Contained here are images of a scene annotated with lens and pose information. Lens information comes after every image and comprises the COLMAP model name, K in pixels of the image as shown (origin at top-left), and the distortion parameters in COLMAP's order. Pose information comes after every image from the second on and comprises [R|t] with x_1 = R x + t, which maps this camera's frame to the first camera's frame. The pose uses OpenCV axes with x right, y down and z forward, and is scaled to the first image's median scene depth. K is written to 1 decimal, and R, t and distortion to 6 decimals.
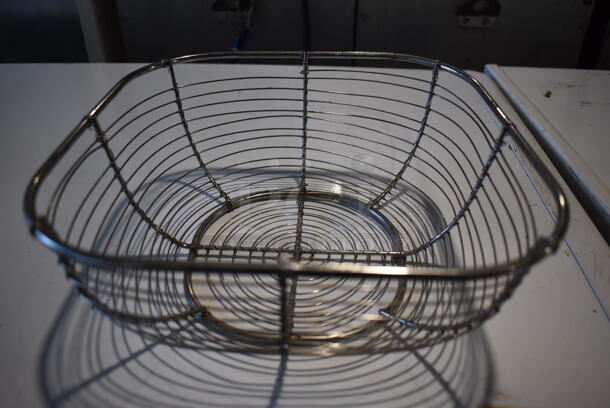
lens RADIAL K [[475.5, 0, 308.0], [0, 475.5, 203.5], [0, 0, 1]] dist [-0.168563, 0.194692]
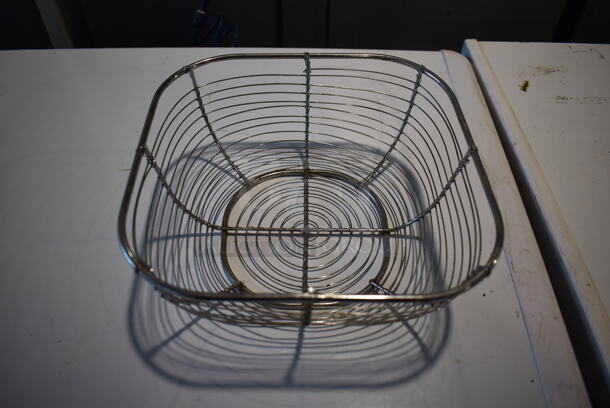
lens RADIAL K [[486.0, 0, 305.0], [0, 486.0, 204.0], [0, 0, 1]] dist [-0.091054, 0.005748]
pose [[0.999227, -0.023337, 0.031628, -0.058449], [0.014906, 0.969548, 0.244449, -0.254997], [-0.036369, -0.243789, 0.969146, -0.234830]]
